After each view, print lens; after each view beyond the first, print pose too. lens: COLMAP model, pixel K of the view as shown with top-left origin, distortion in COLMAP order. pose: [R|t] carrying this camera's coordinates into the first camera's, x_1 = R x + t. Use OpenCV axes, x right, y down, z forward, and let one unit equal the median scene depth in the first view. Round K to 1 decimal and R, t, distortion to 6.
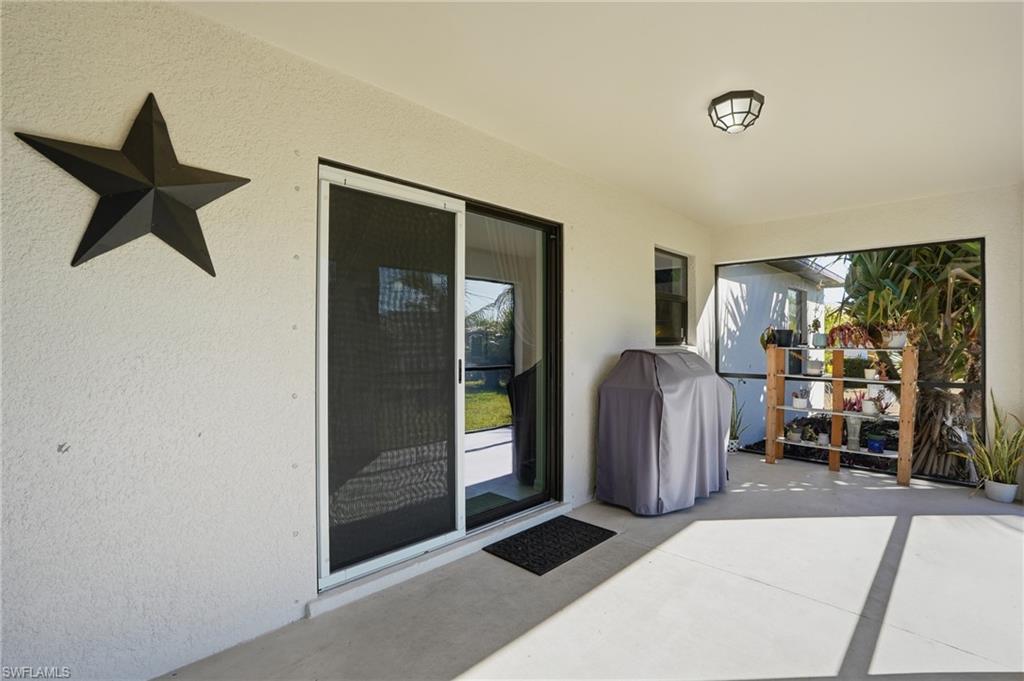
lens RADIAL K [[475.0, 0, 517.1], [0, 475.0, 335.0], [0, 0, 1]] dist [-0.055087, 0.000273]
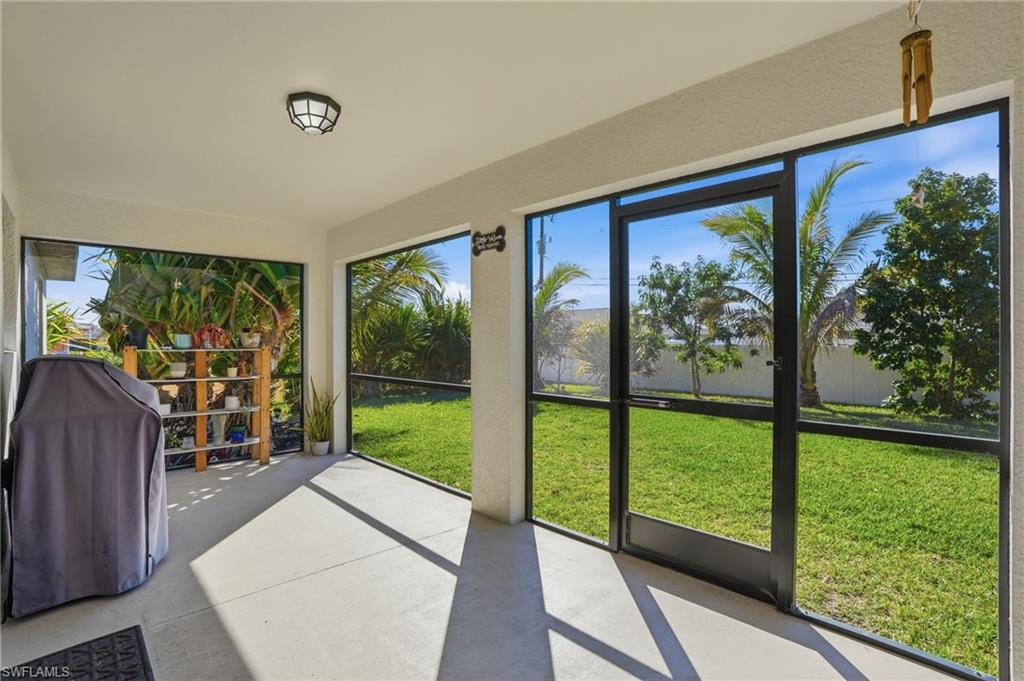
lens RADIAL K [[467.9, 0, 512.0], [0, 467.9, 340.5], [0, 0, 1]] dist [-0.053215, -0.000242]
pose [[0.028928, -0.005935, 0.999564, -0.316012], [-0.004645, 0.999971, 0.006072, 0.001301], [-0.999571, -0.004819, 0.028900, 0.339354]]
